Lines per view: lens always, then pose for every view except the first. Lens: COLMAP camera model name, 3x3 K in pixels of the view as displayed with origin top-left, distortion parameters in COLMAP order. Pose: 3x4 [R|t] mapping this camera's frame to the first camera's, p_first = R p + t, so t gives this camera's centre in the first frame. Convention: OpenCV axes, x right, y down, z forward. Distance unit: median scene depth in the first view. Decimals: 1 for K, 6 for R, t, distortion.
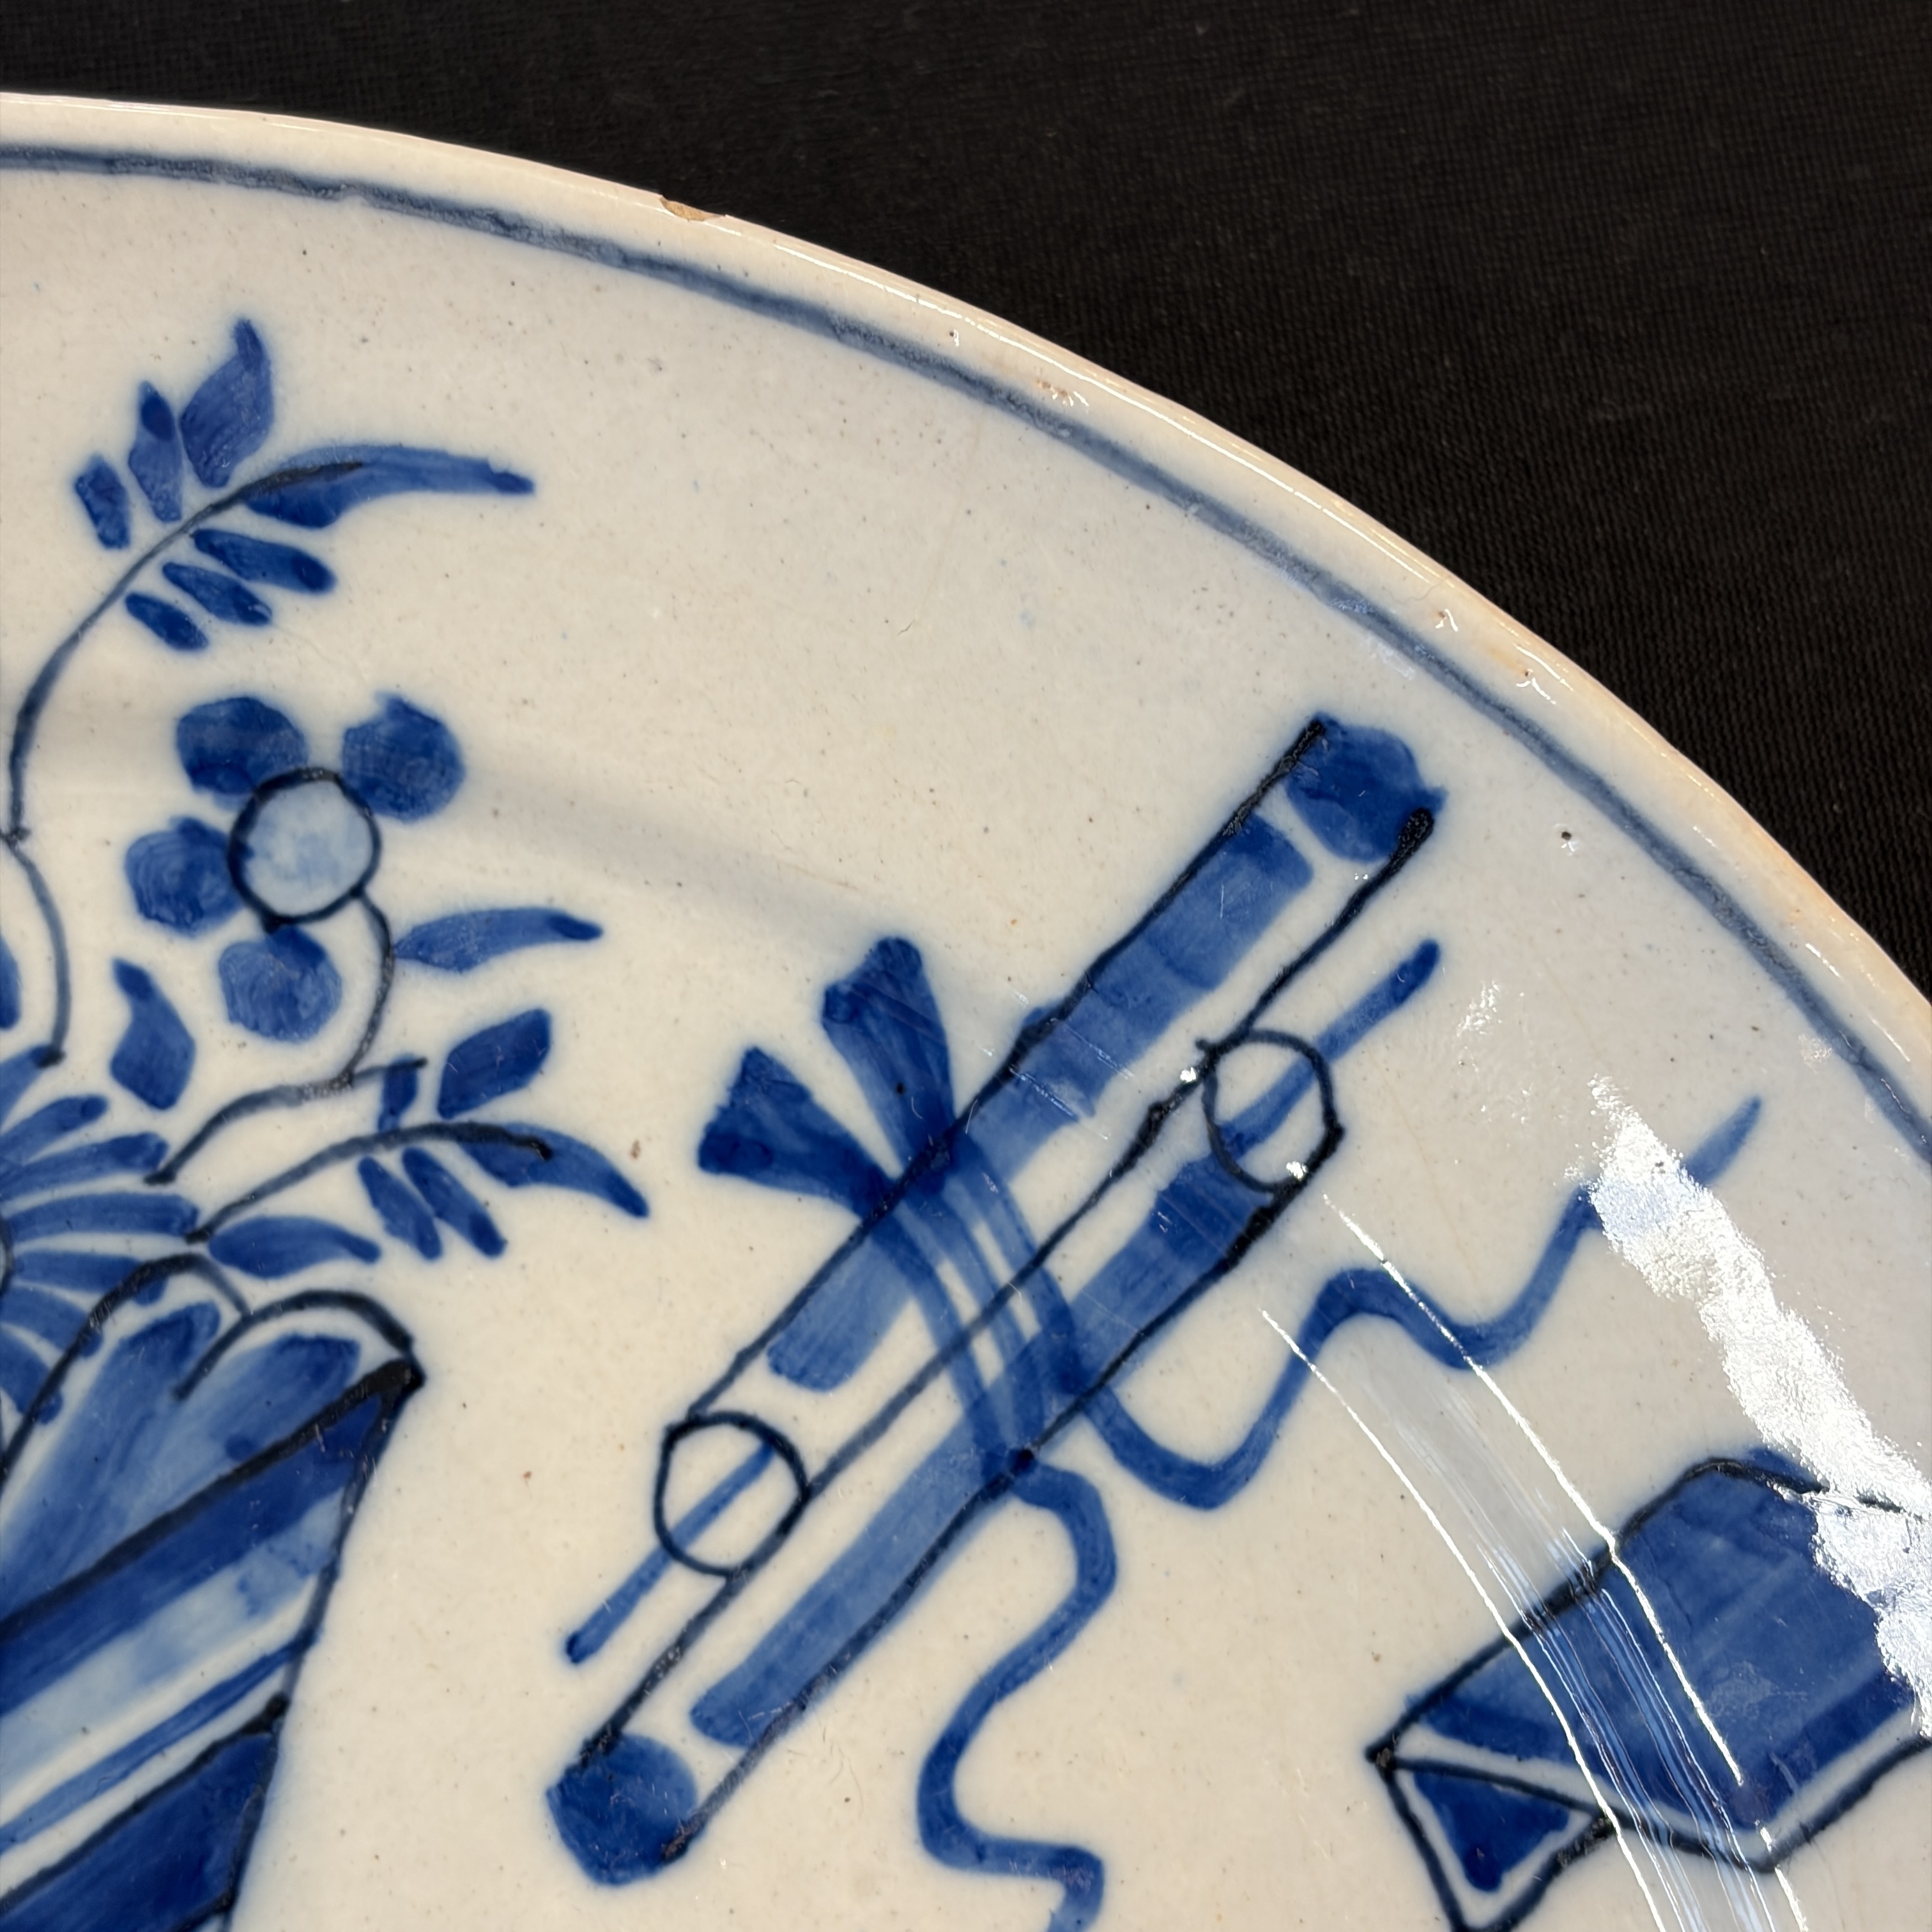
lens RADIAL K [[4105.4, 0, 932.0], [0, 4105.4, 969.5], [0, 0, 1]] dist [0.288558, -1.670019]
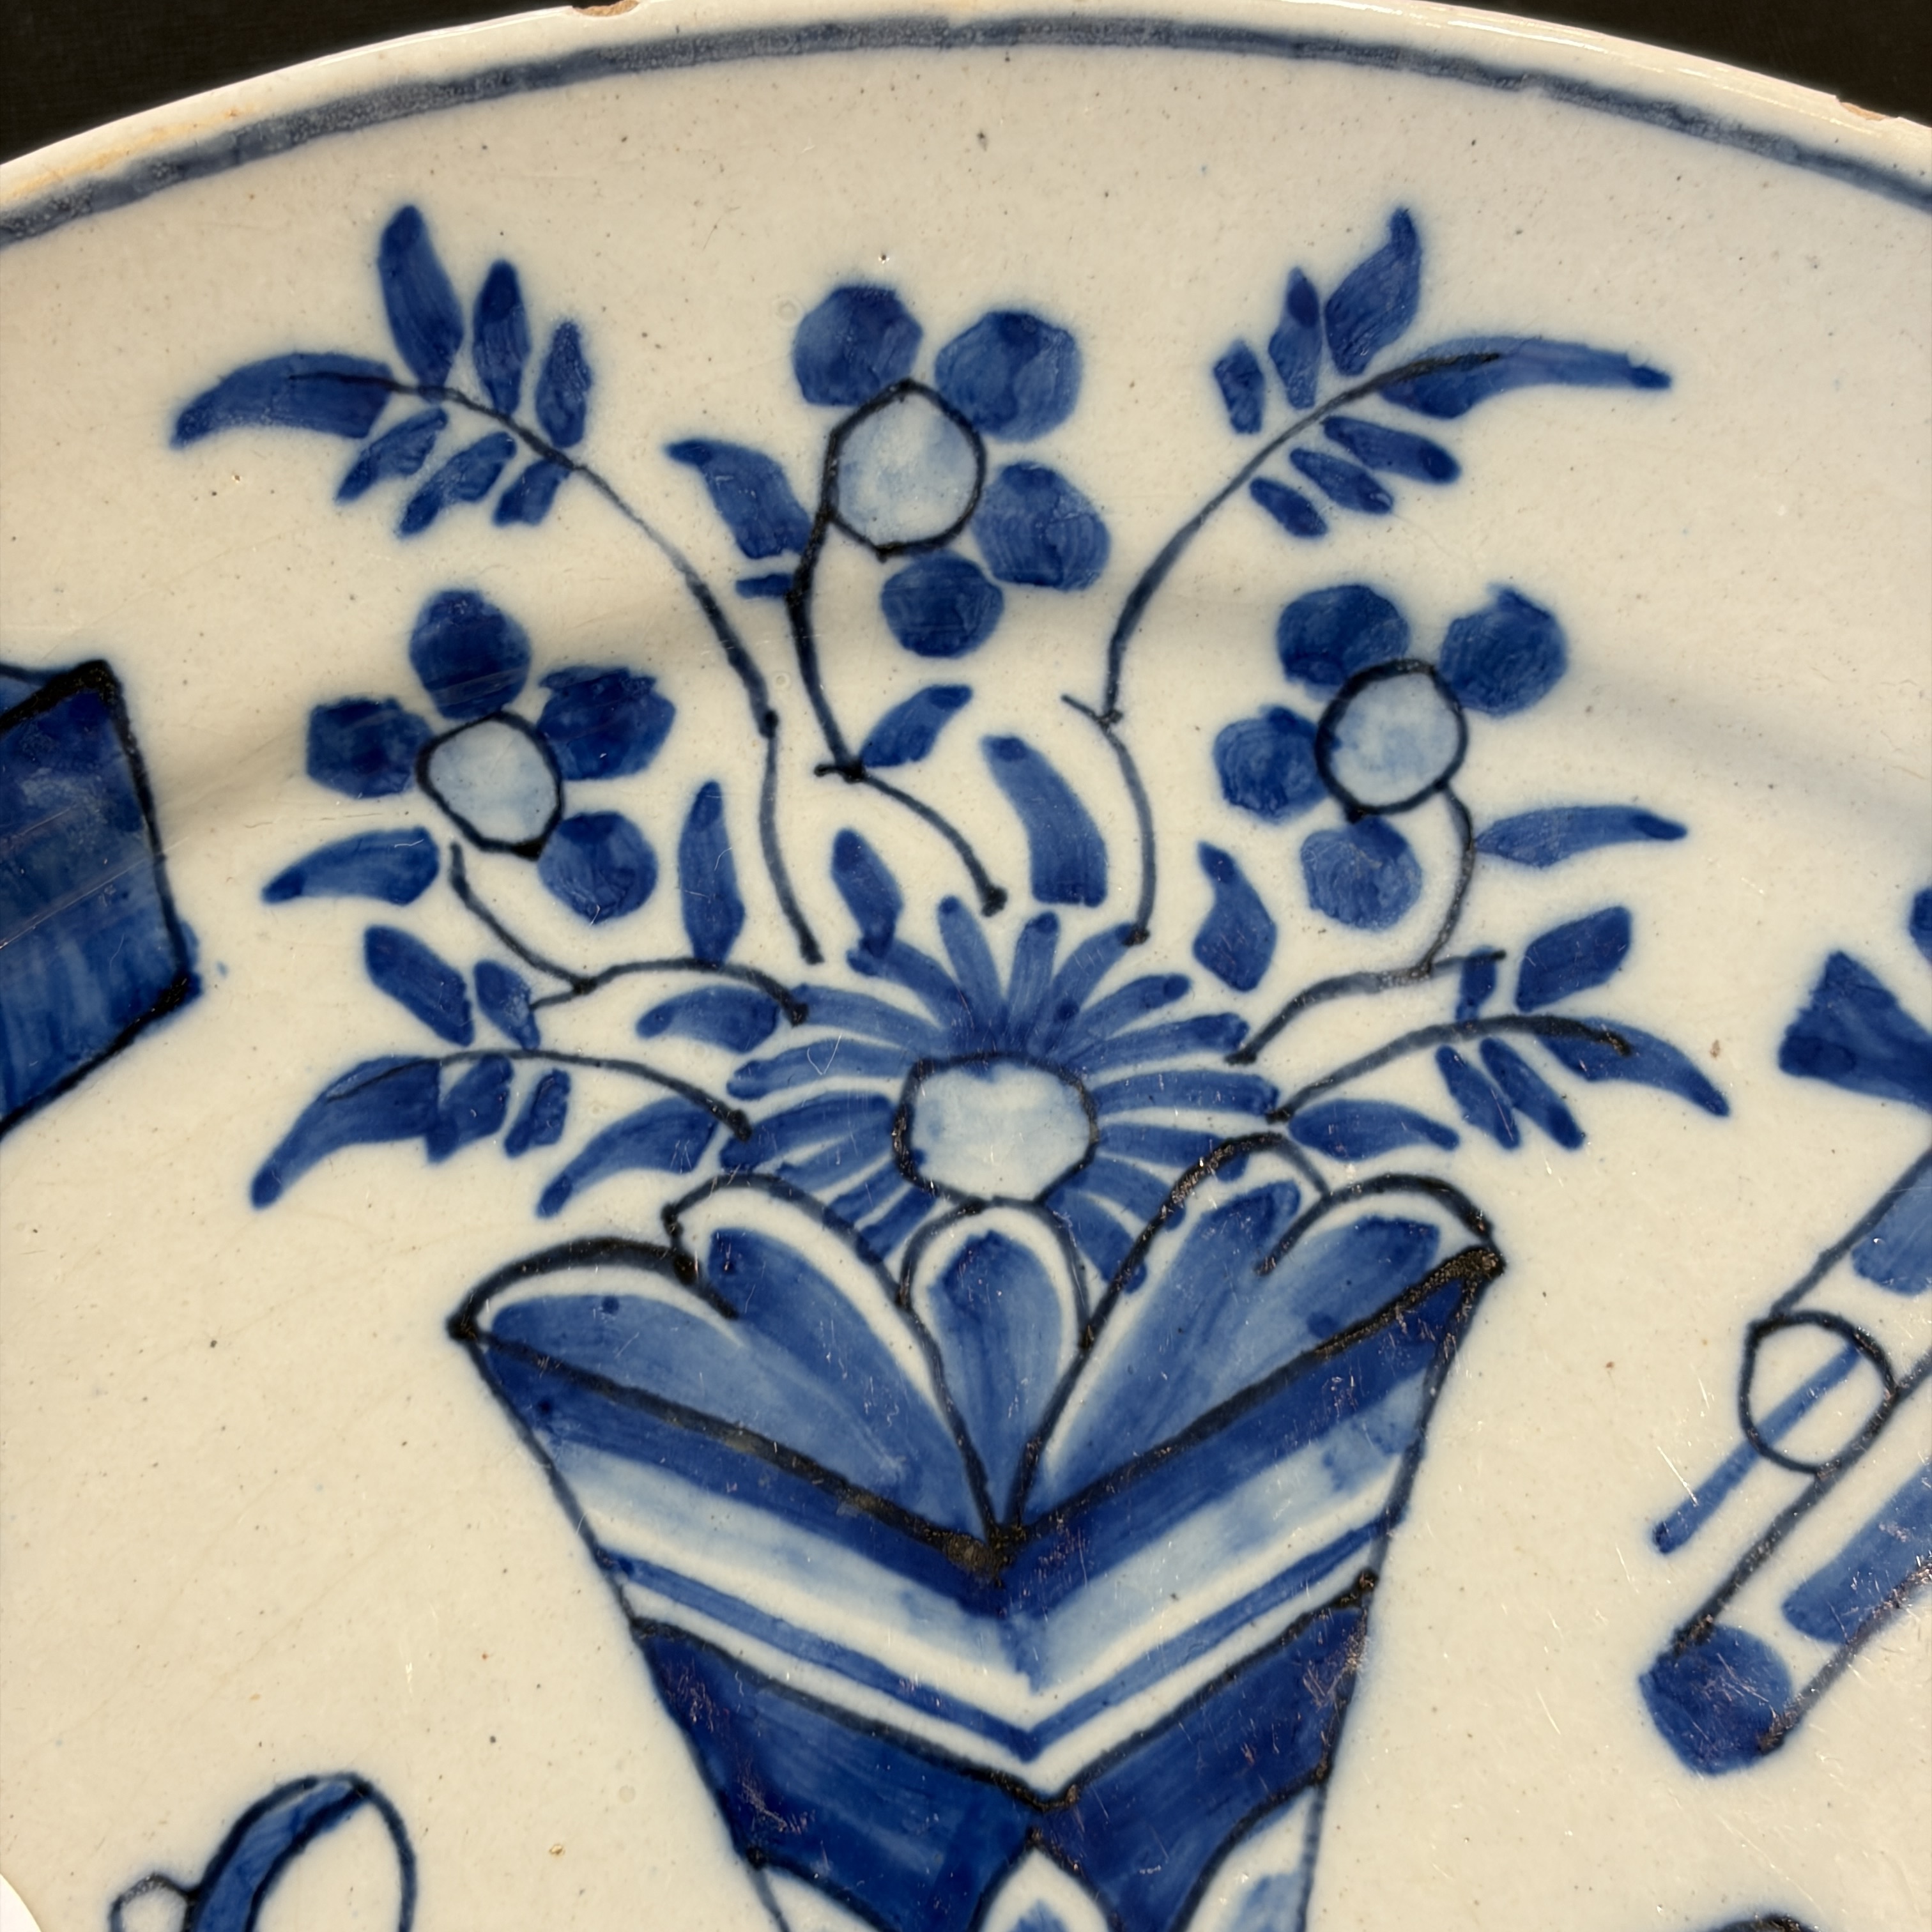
lens RADIAL K [[4105.4, 0, 932.0], [0, 4105.4, 969.5], [0, 0, 1]] dist [0.288558, -1.670019]
pose [[0.999188, 0.039363, 0.008546, -0.276041], [-0.038796, 0.997526, -0.058625, 0.092270], [-0.010833, 0.058246, 0.998244, -0.006618]]
